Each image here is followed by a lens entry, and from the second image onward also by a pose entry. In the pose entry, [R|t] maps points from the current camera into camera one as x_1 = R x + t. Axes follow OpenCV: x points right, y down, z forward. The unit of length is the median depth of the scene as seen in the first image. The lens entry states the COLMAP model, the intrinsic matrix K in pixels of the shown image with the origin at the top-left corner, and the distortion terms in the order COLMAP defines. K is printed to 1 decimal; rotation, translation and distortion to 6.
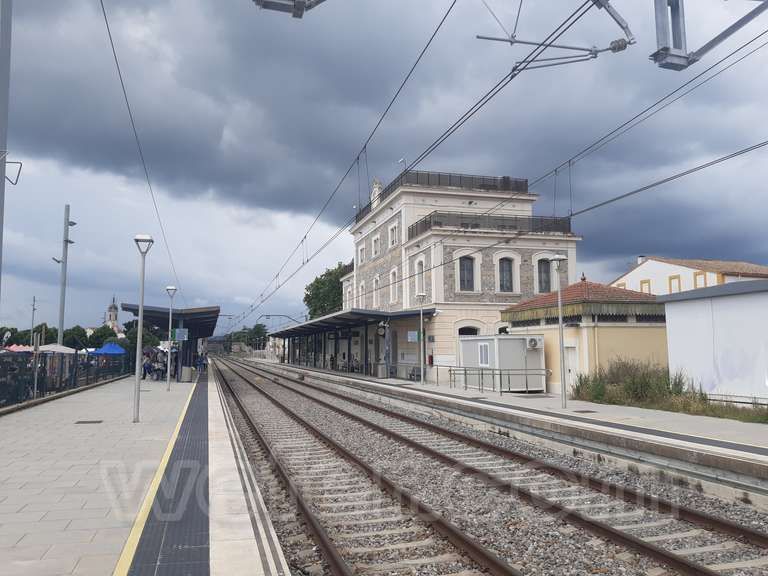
lens RADIAL K [[593.6, 0, 384.0], [0, 593.6, 288.0], [0, 0, 1]] dist [0.118390, -0.000768]
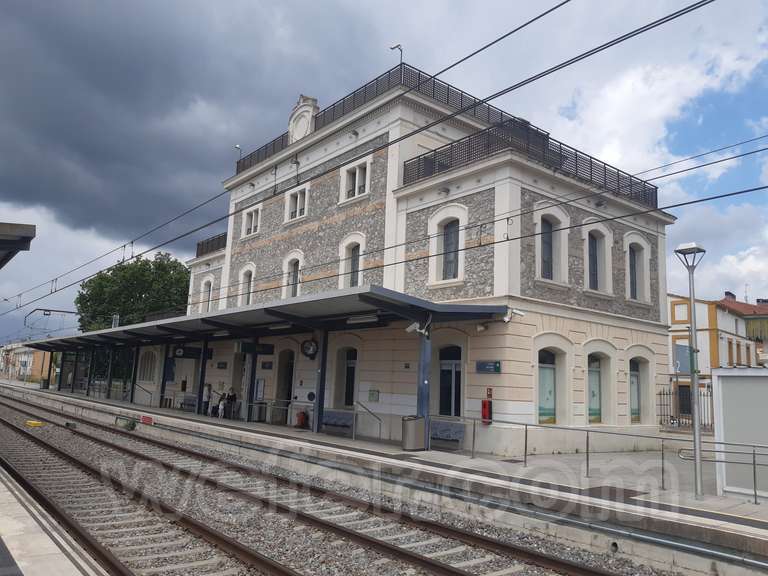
lens RADIAL K [[598.3, 0, 384.1], [0, 598.3, 291.1], [0, 0, 1]] dist [0.037066, -0.006100]
pose [[0.923152, 0.103414, 0.370265, -0.194041], [-0.087290, 0.994369, -0.060093, 0.059714], [-0.374394, 0.023154, 0.926981, 0.561214]]
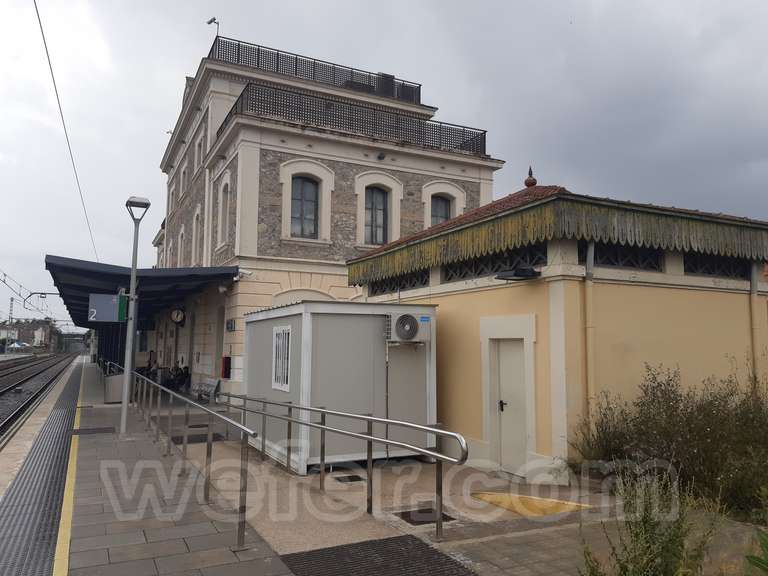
lens RADIAL K [[593.6, 0, 384.0], [0, 593.6, 288.0], [0, 0, 1]] dist [0.118390, -0.000768]
pose [[0.985135, 0.034100, 0.168363, 0.121968], [-0.034360, 0.999409, -0.001370, 0.048508], [-0.168310, -0.004435, 0.985724, 0.455037]]
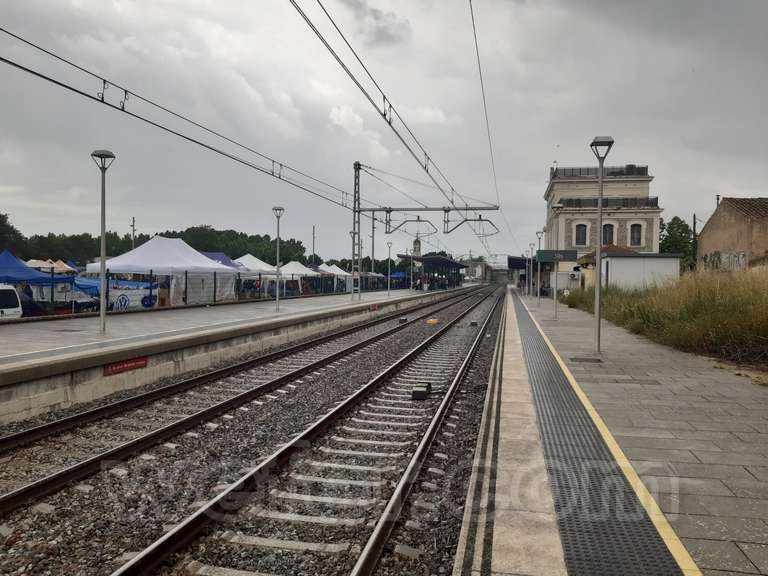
lens RADIAL K [[593.6, 0, 384.0], [0, 593.6, 288.0], [0, 0, 1]] dist [0.118390, -0.000768]
pose [[0.884623, 0.026820, -0.465535, 0.451132], [0.027922, 0.993507, 0.110295, -0.079501], [0.465470, -0.110568, 0.878130, -0.800617]]
